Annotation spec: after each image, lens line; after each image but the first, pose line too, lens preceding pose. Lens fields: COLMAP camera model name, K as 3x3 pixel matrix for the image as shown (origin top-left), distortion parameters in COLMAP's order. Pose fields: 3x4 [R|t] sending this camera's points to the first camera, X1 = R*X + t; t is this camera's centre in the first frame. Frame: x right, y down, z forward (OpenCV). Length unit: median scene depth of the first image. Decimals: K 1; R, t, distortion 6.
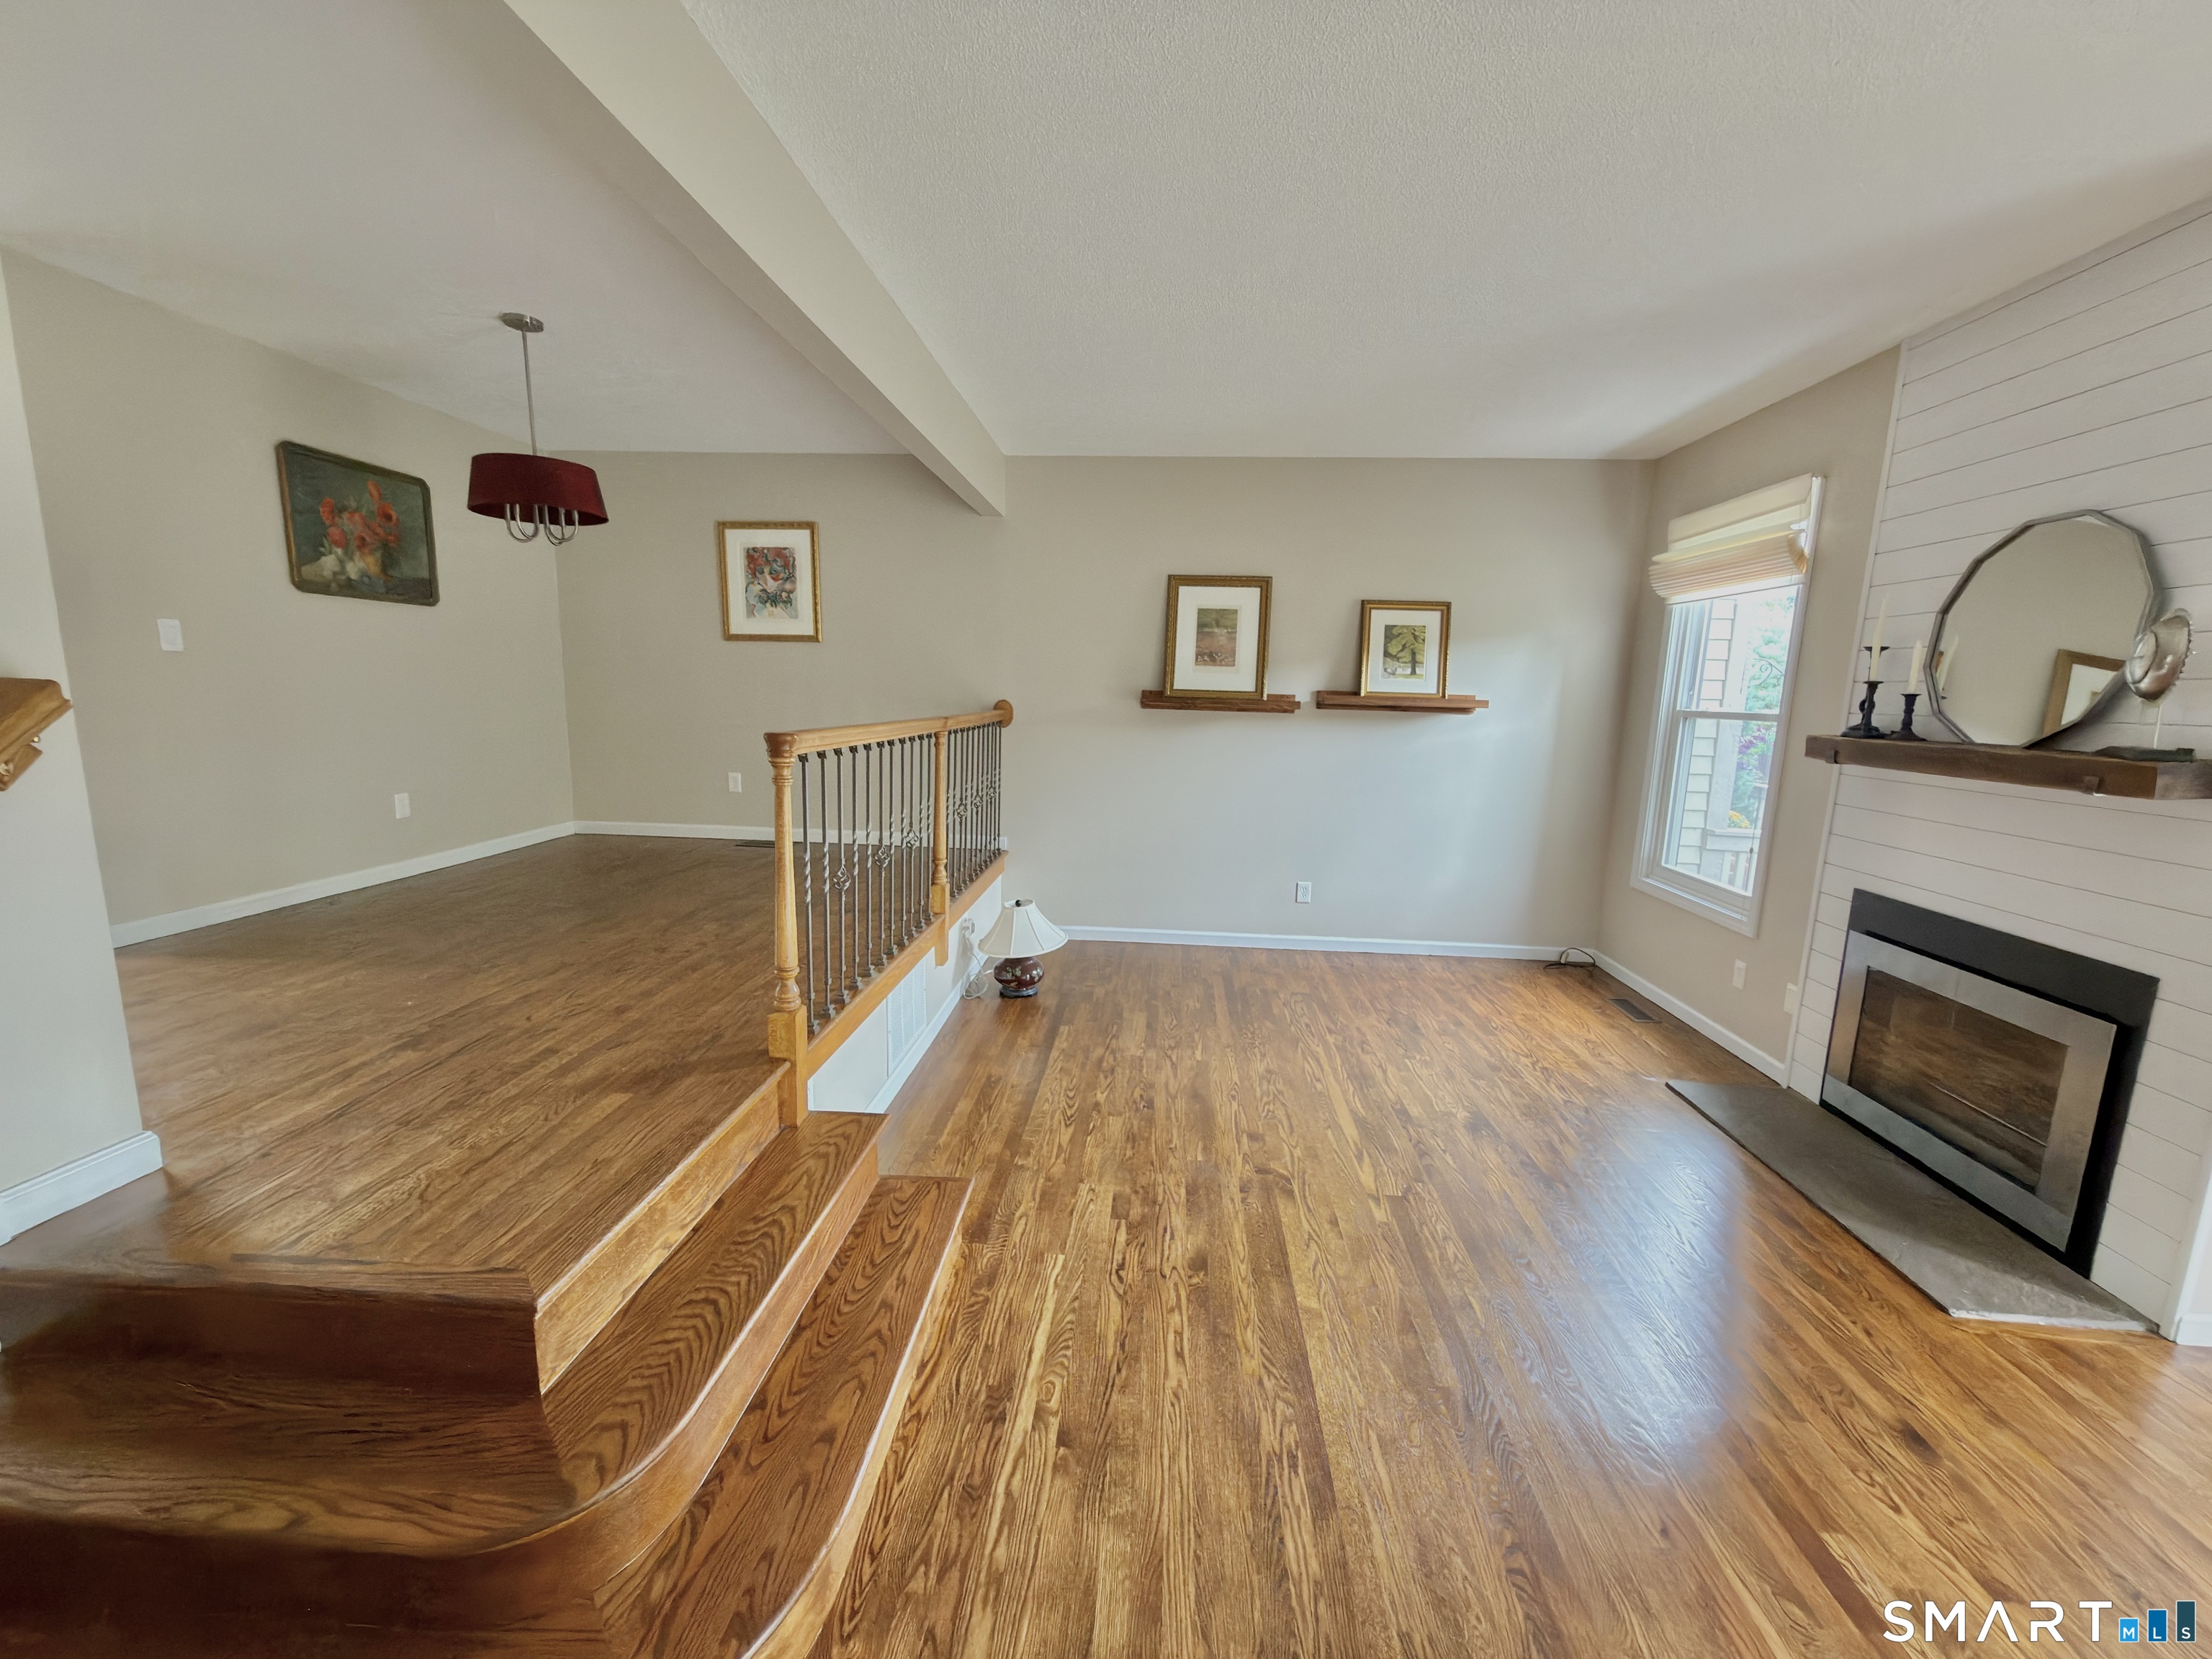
lens RADIAL K [[882.7, 0, 1106.2], [0, 882.7, 832.8], [0, 0, 1]] dist [0.001168, 0.000069]
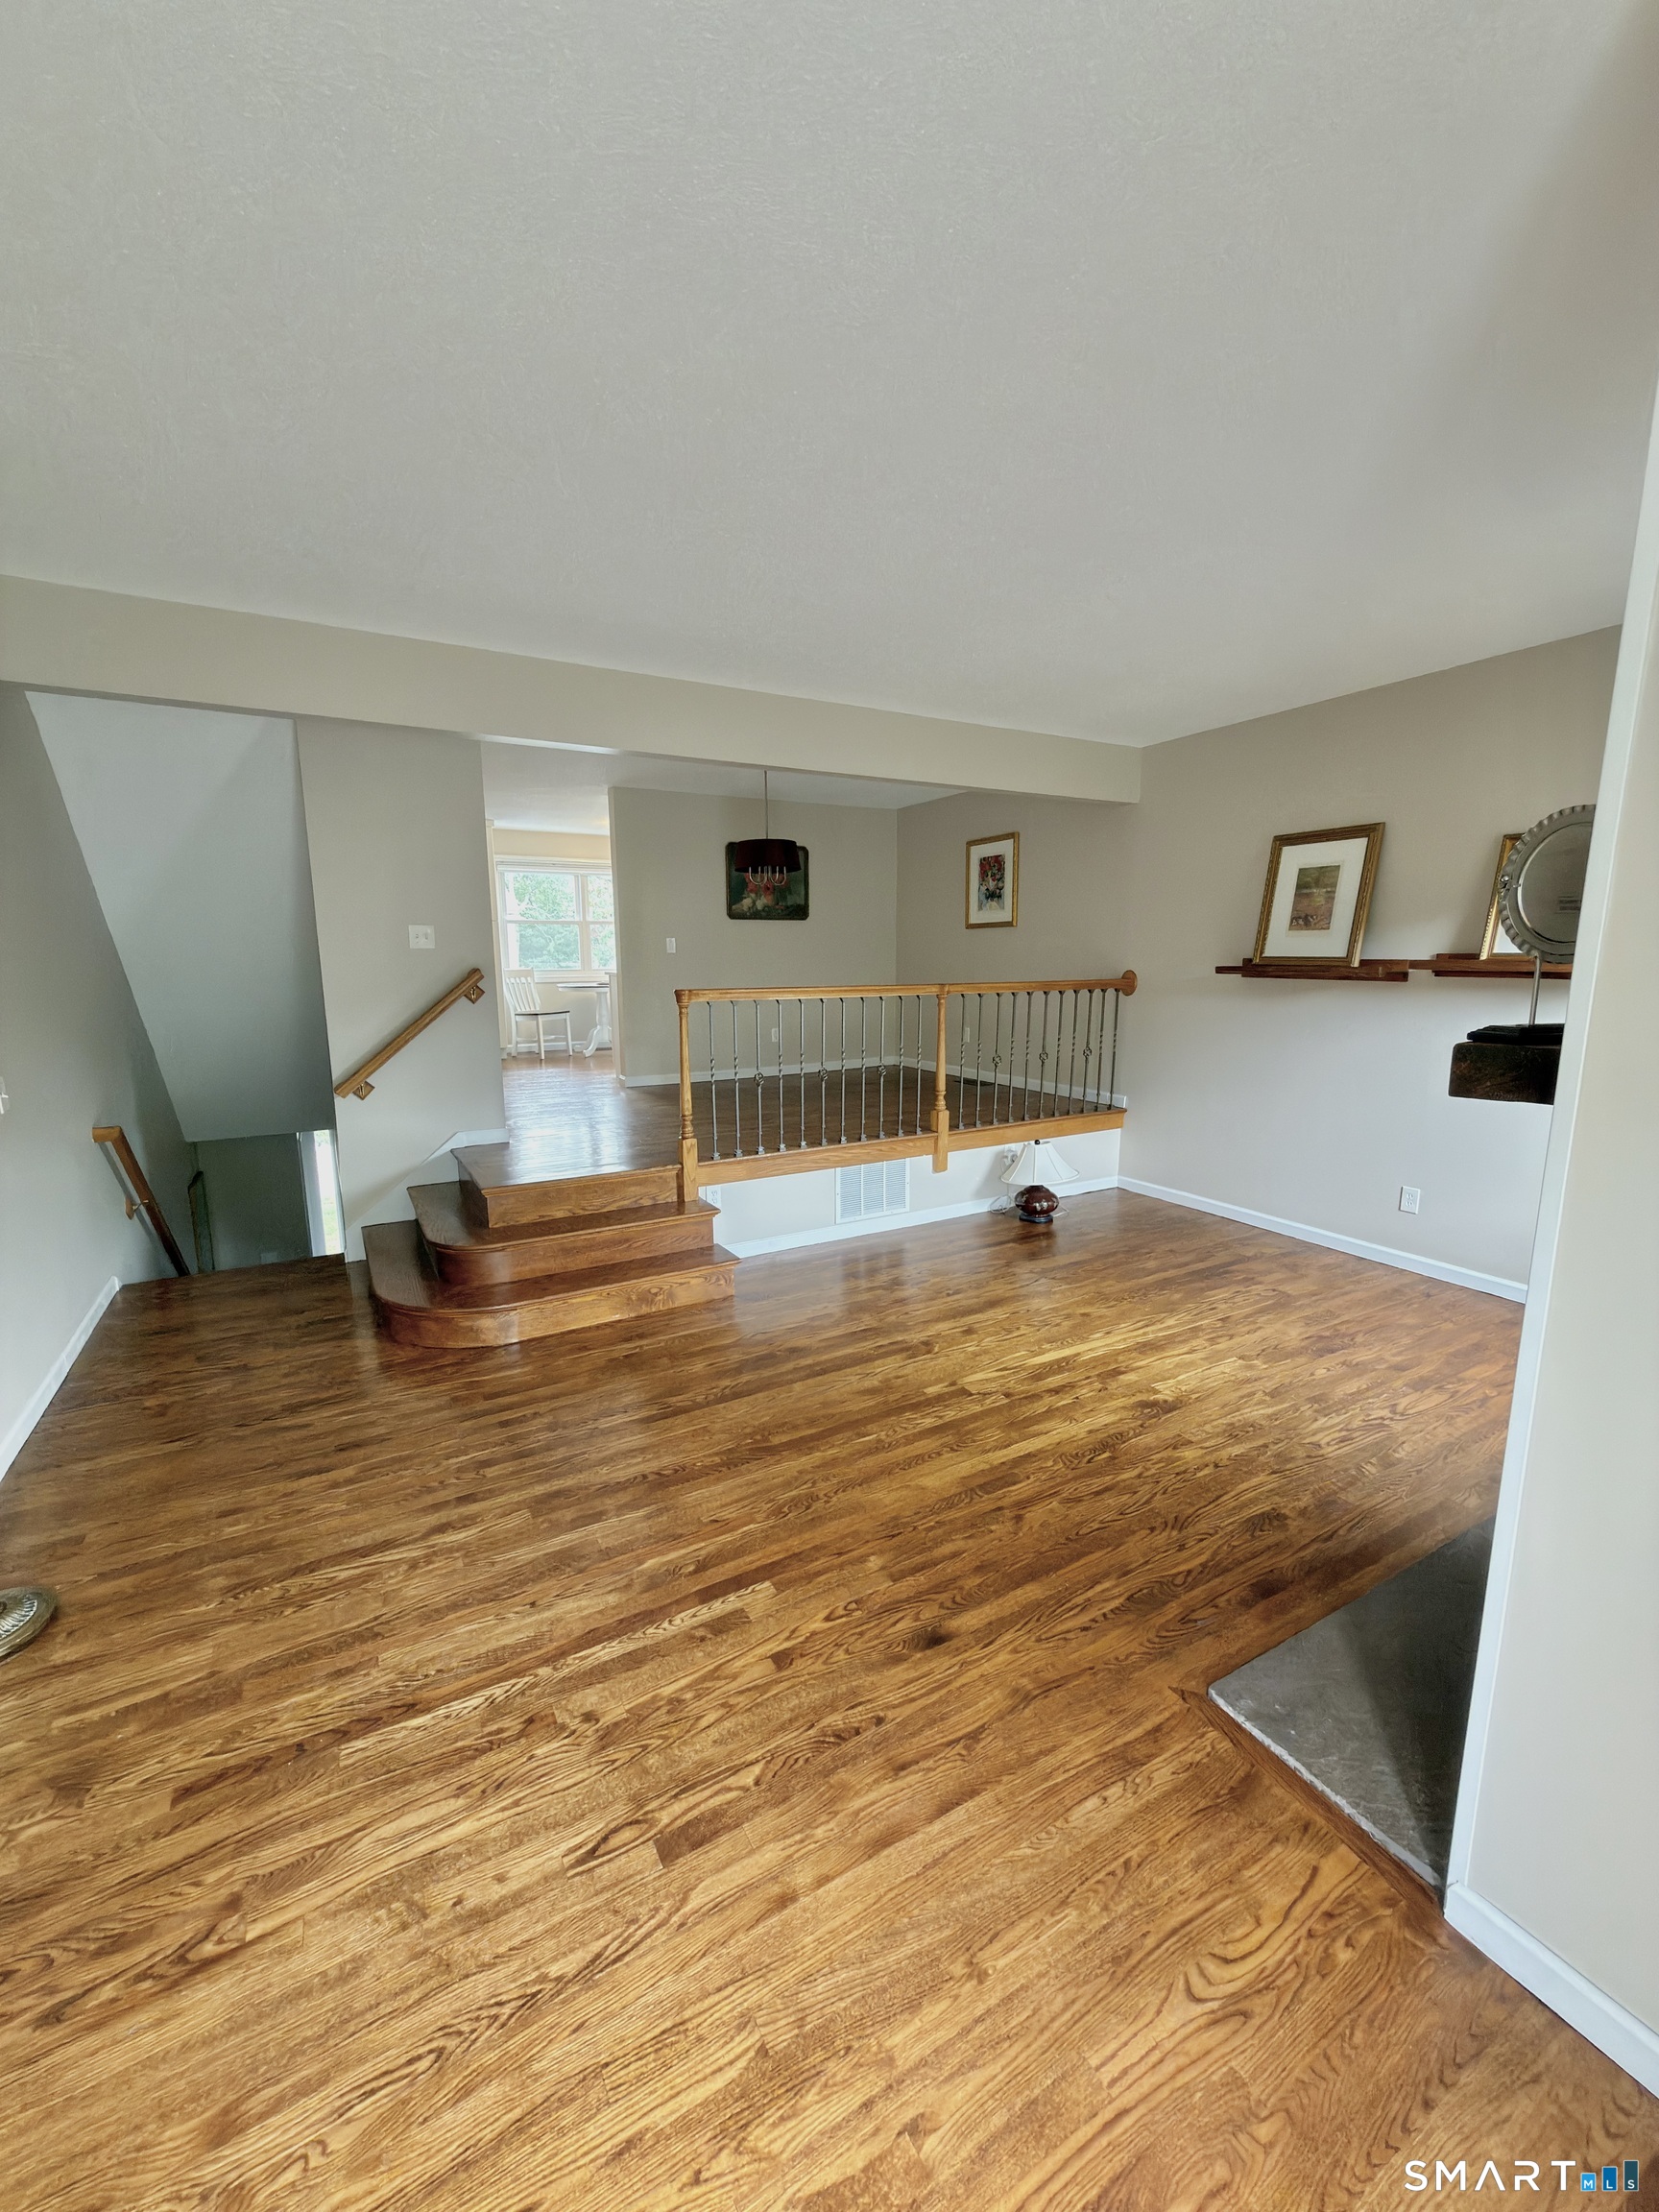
lens RADIAL K [[880.2, 0, 825.0], [0, 880.2, 1106.4], [0, 0, 1]] dist [-0.000819, 0.000742]
pose [[0.551289, 0.114918, -0.826362, 0.842698], [-0.114089, 0.991548, 0.061778, -0.010243], [0.826477, 0.060221, 0.559741, 0.121546]]
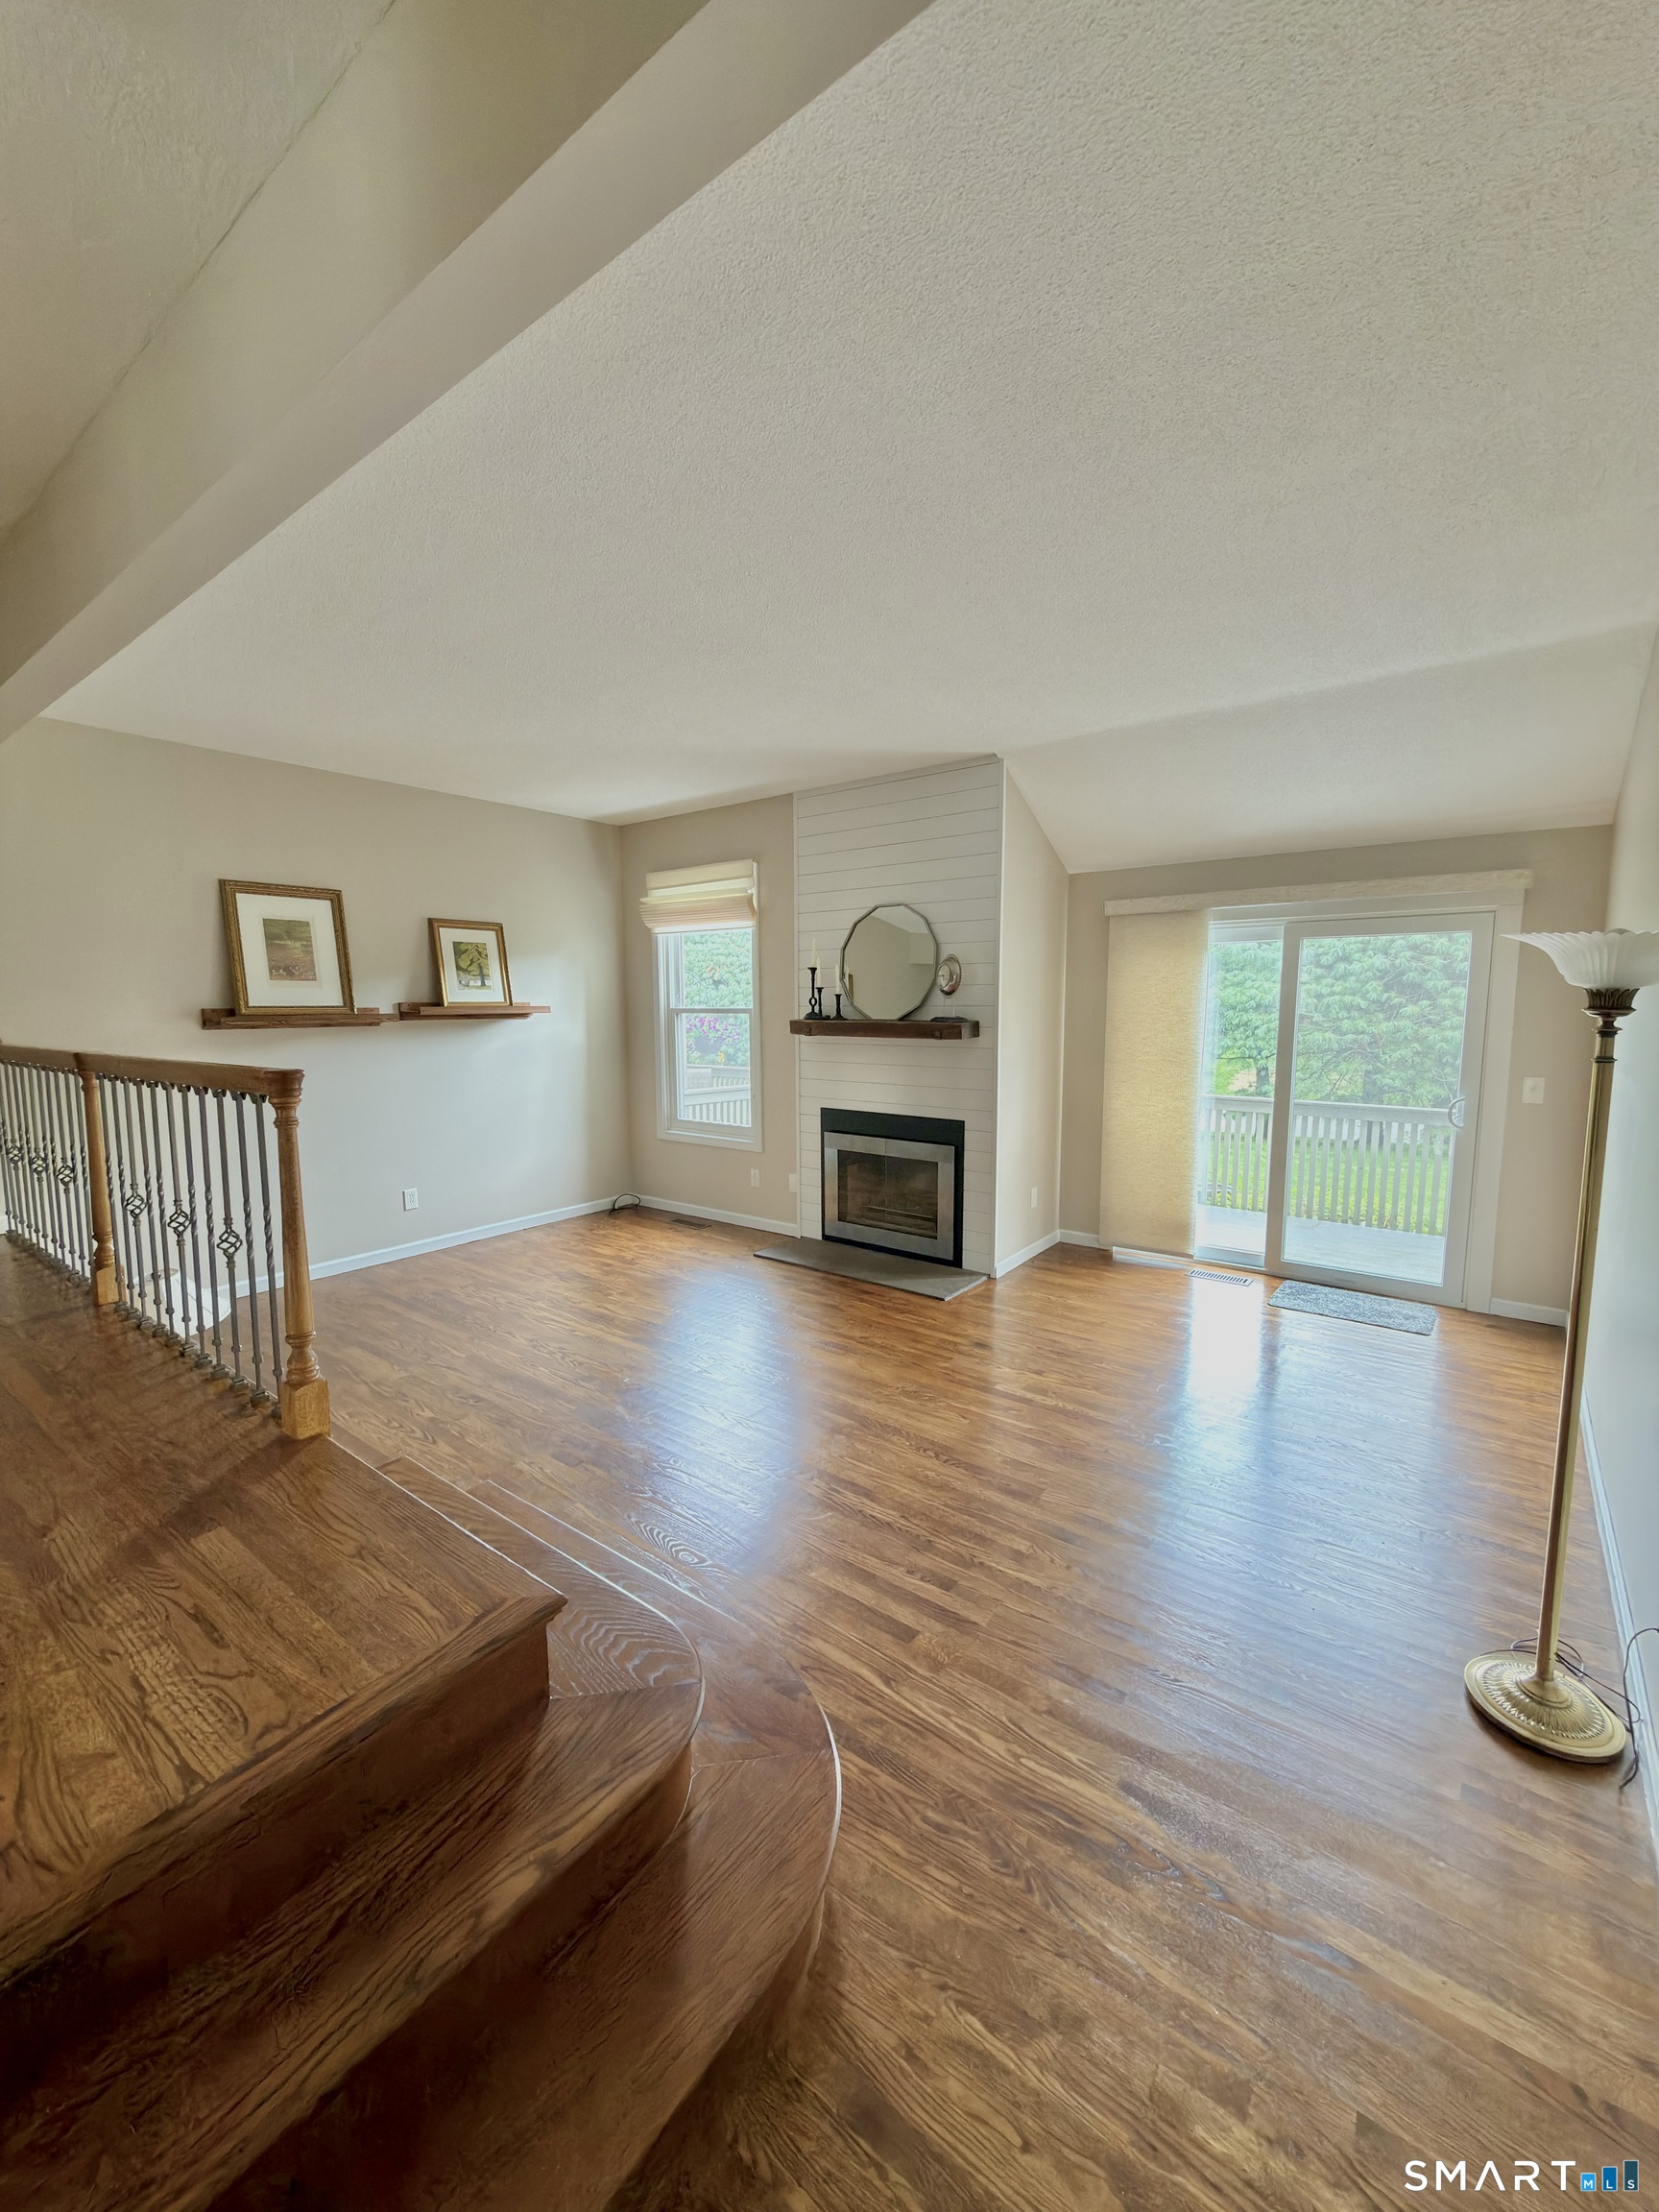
lens RADIAL K [[880.2, 0, 825.0], [0, 880.2, 1106.4], [0, 0, 1]] dist [-0.000819, 0.000742]
pose [[0.550172, -0.129541, 0.824942, -0.483314], [0.156134, 0.986430, 0.050770, -0.021805], [-0.820325, 0.100869, 0.562932, 0.031269]]
